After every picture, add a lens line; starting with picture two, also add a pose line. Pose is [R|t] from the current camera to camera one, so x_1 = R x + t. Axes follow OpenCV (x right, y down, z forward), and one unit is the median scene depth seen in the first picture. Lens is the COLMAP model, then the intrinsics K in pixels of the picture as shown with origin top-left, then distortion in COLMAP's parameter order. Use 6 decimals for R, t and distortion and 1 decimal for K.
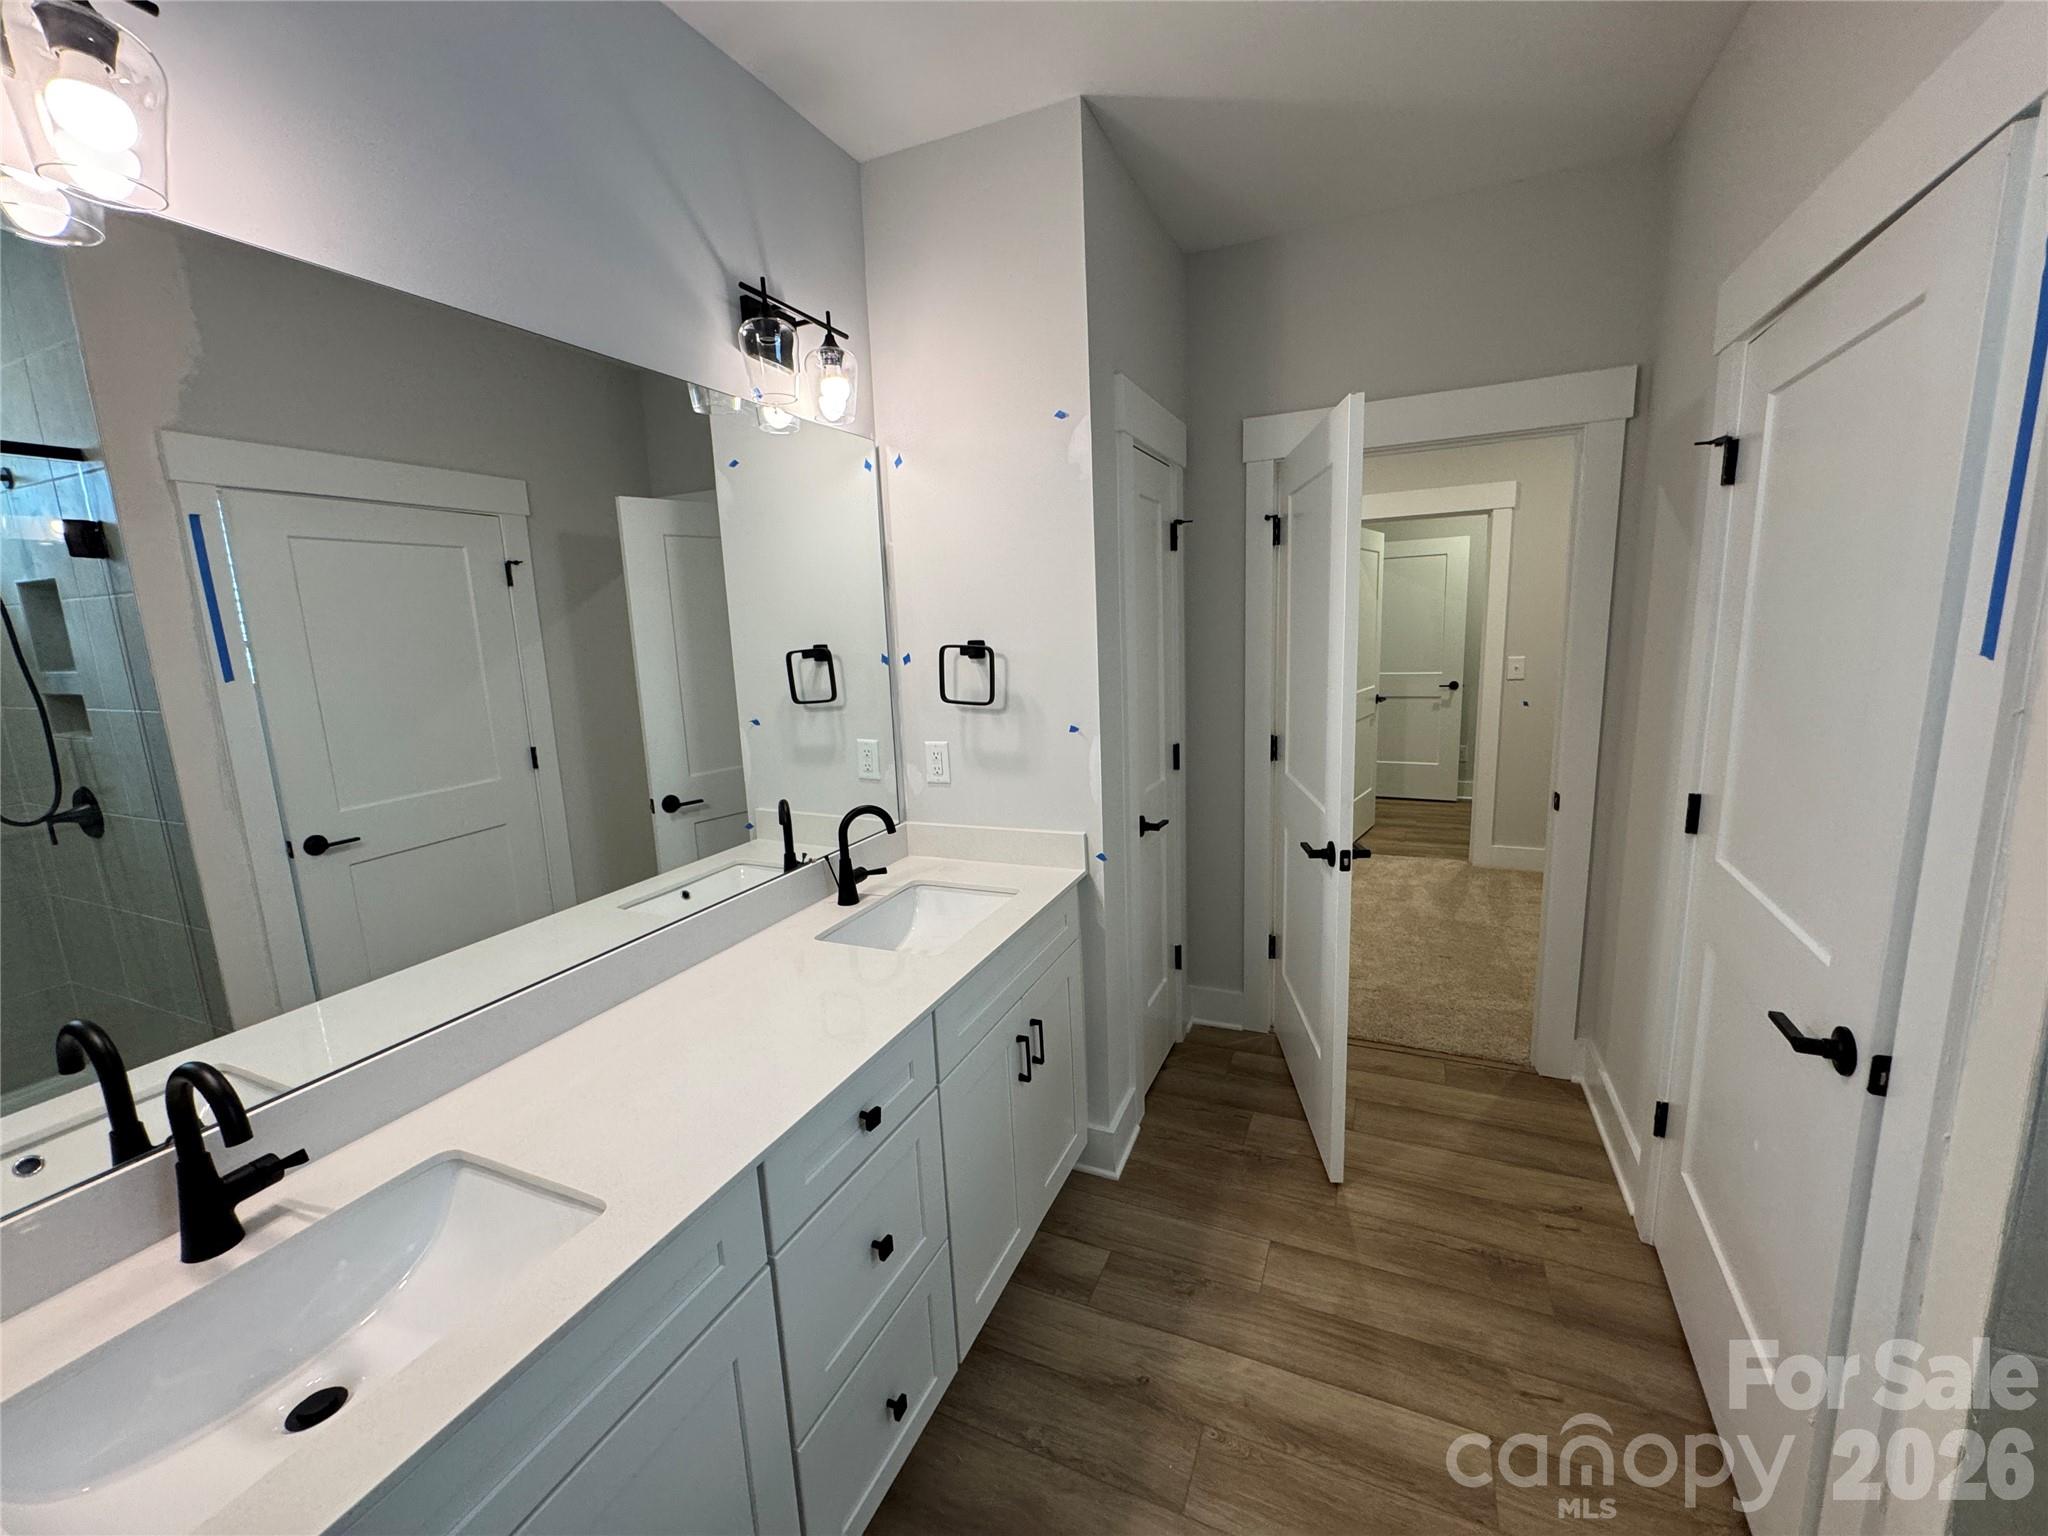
lens RADIAL K [[814.7, 0, 1038.1], [0, 814.7, 767.4], [0, 0, 1]] dist [-0.000869, -0.000625]
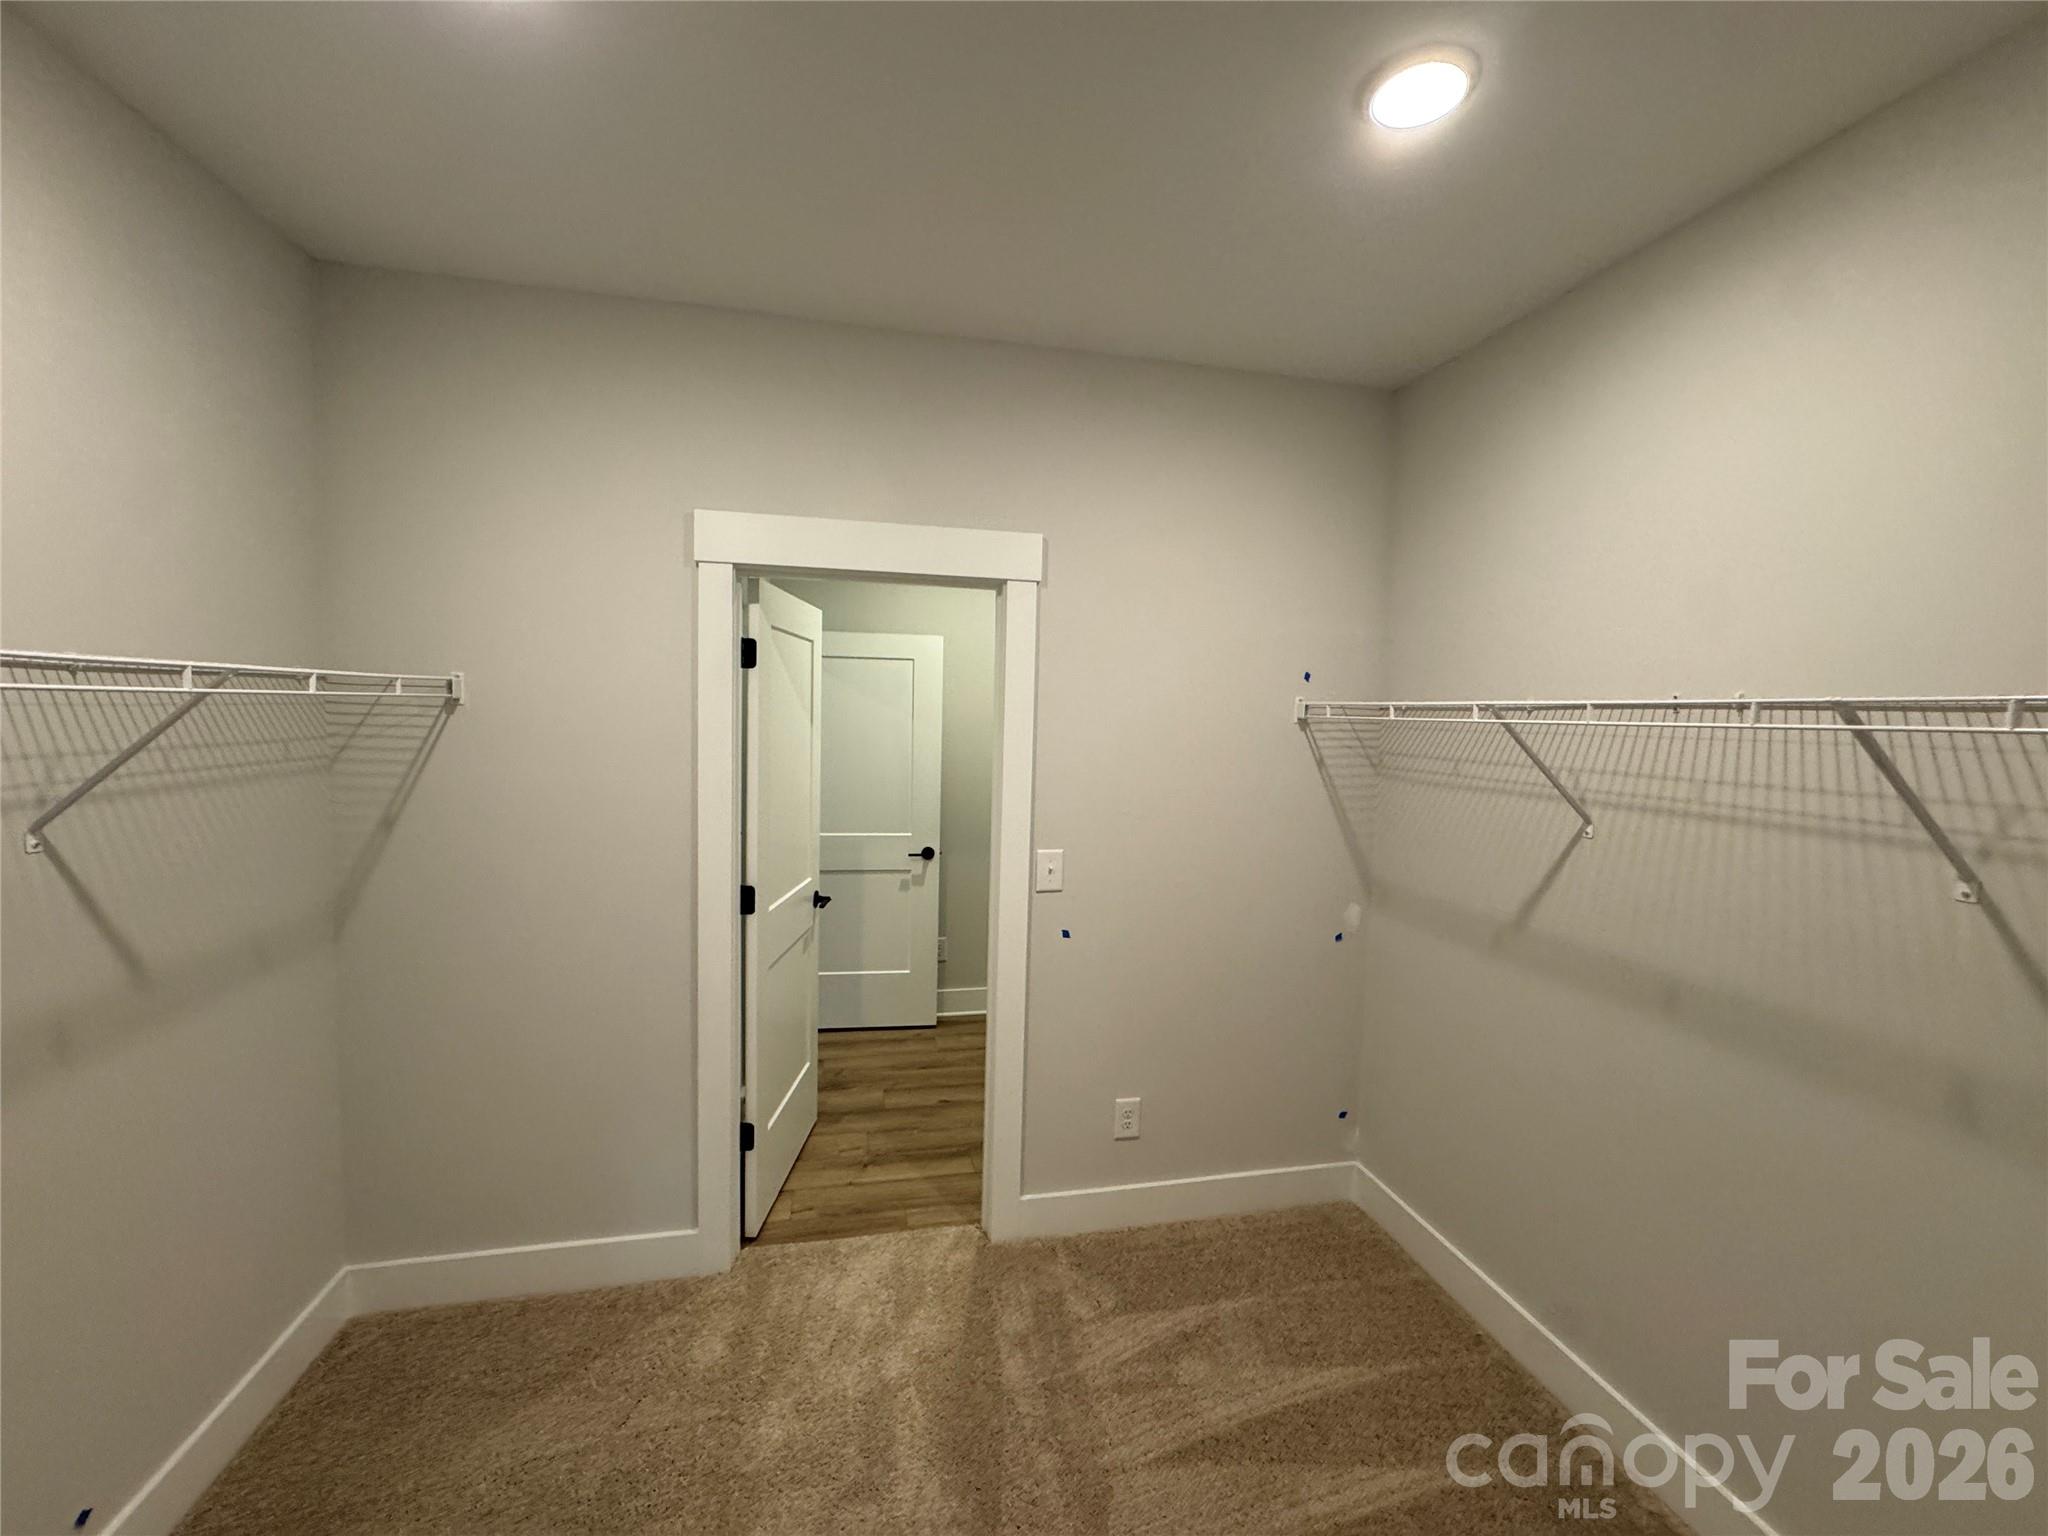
lens RADIAL K [[814.7, 0, 1017.6], [0, 814.7, 762.5], [0, 0, 1]] dist [-0.000869, -0.000625]
pose [[0.816177, 0.022468, 0.577365, 0.233380], [0.048440, 0.993065, -0.107121, -0.126843], [-0.575768, 0.115397, 0.809428, 0.520493]]
